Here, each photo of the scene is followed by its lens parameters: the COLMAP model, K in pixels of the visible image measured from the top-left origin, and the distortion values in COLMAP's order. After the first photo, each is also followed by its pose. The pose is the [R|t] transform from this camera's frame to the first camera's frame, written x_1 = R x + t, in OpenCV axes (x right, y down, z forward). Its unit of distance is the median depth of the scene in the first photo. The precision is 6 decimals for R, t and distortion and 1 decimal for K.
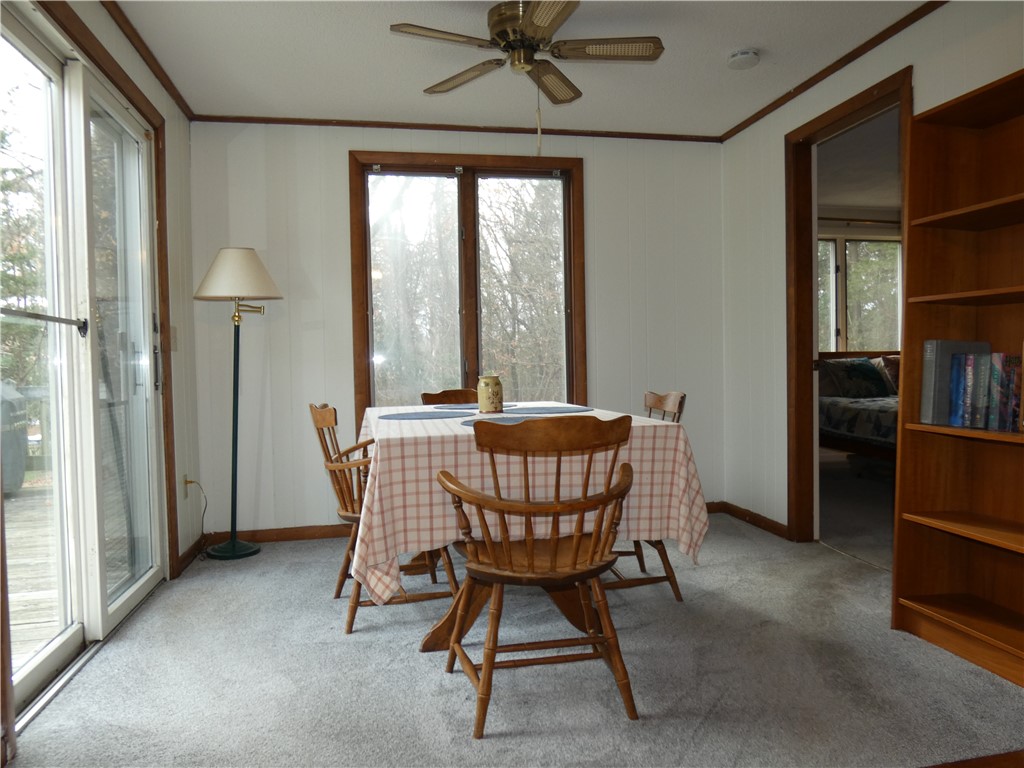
lens RADIAL K [[701.5, 0, 512.0], [0, 701.5, 384.0], [0, 0, 1]] dist [-0.053539, -0.000395]
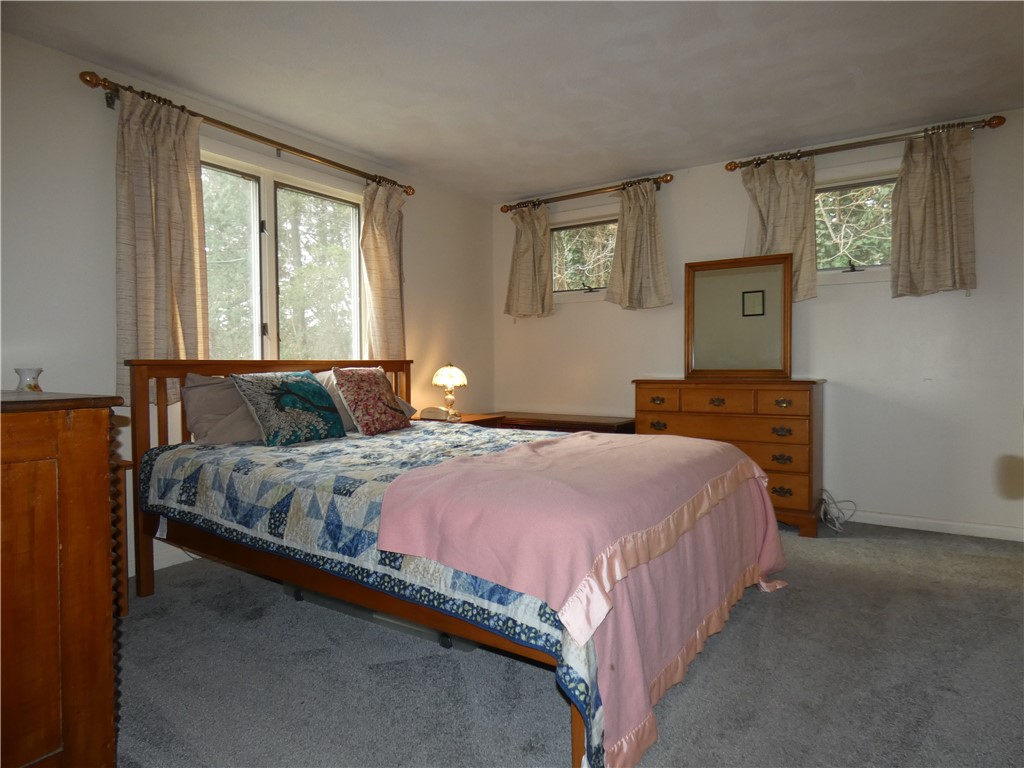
lens RADIAL K [[622.8, 0, 512.0], [0, 622.8, 384.0], [0, 0, 1]] dist [-0.000402, -0.000181]
pose [[0.706474, -0.008090, 0.707693, 0.267351], [0.014469, 0.999891, -0.003014, -0.023382], [-0.707591, 0.012369, 0.706514, 0.517658]]
